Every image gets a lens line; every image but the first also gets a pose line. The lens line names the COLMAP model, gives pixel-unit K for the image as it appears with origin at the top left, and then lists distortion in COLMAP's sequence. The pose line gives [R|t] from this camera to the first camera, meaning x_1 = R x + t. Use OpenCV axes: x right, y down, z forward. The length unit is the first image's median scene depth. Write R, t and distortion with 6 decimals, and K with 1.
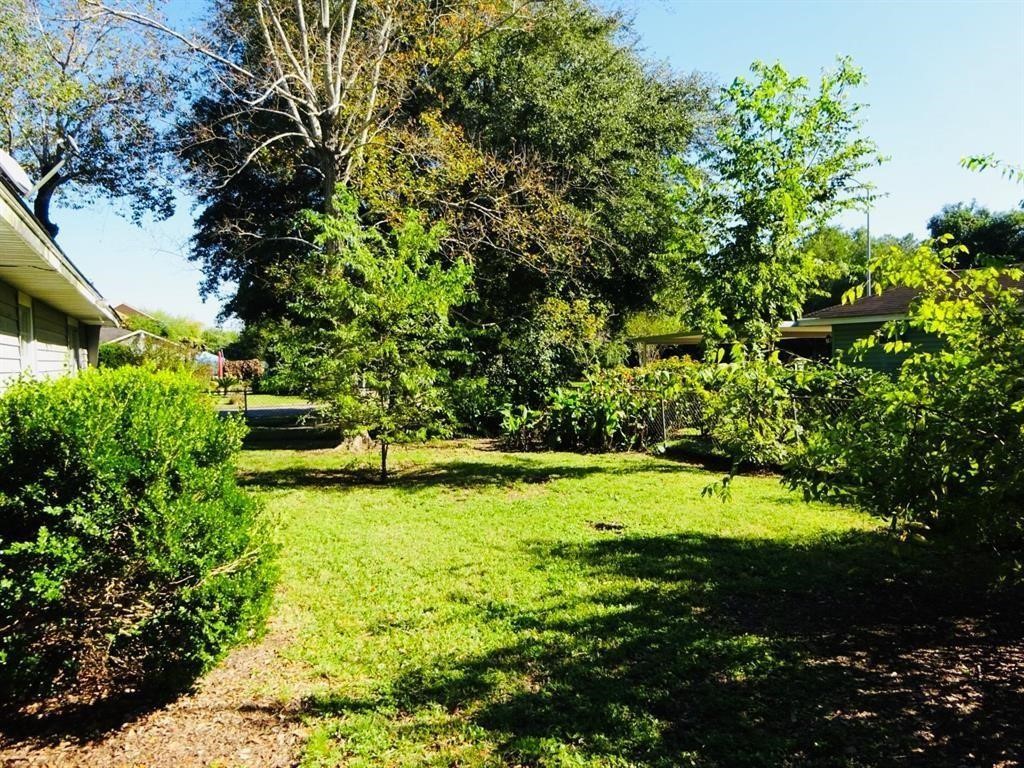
lens RADIAL K [[760.9, 0, 513.4], [0, 760.9, 378.8], [0, 0, 1]] dist [0.002414, 0.010257]
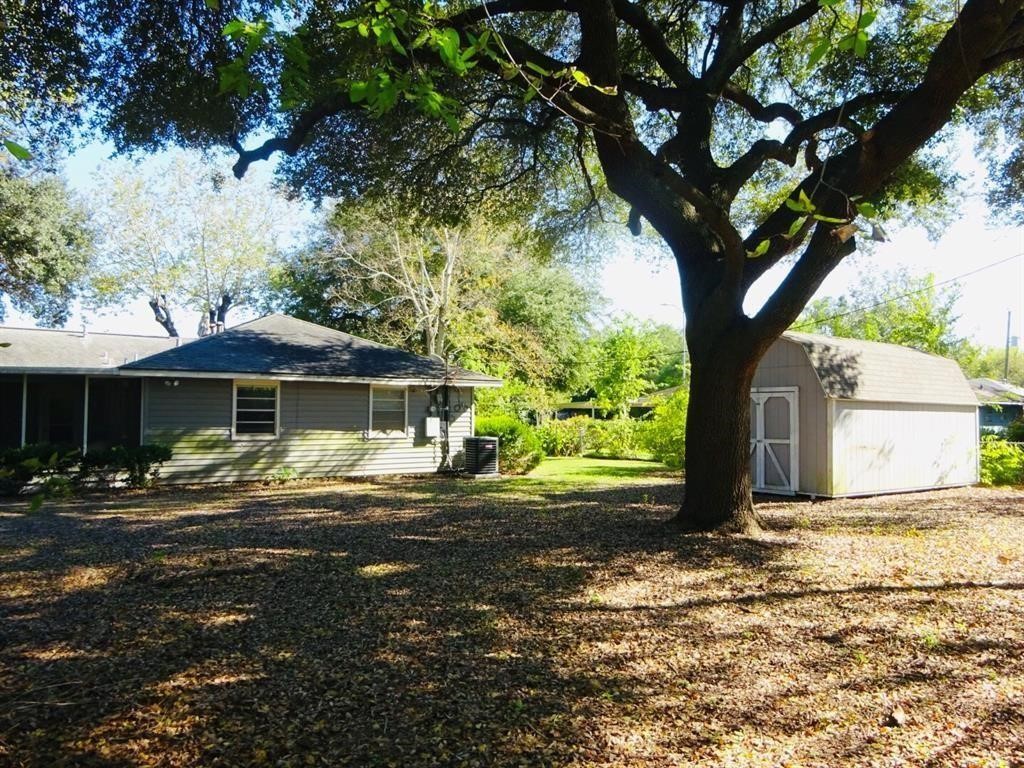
lens RADIAL K [[760.9, 0, 512.1], [0, 760.9, 386.3], [0, 0, 1]] dist [0.002414, 0.010257]
pose [[0.982559, 0.037920, 0.182043, -0.436525], [-0.024386, 0.996808, -0.076017, 0.062367], [-0.184345, 0.070252, 0.980348, -1.239109]]
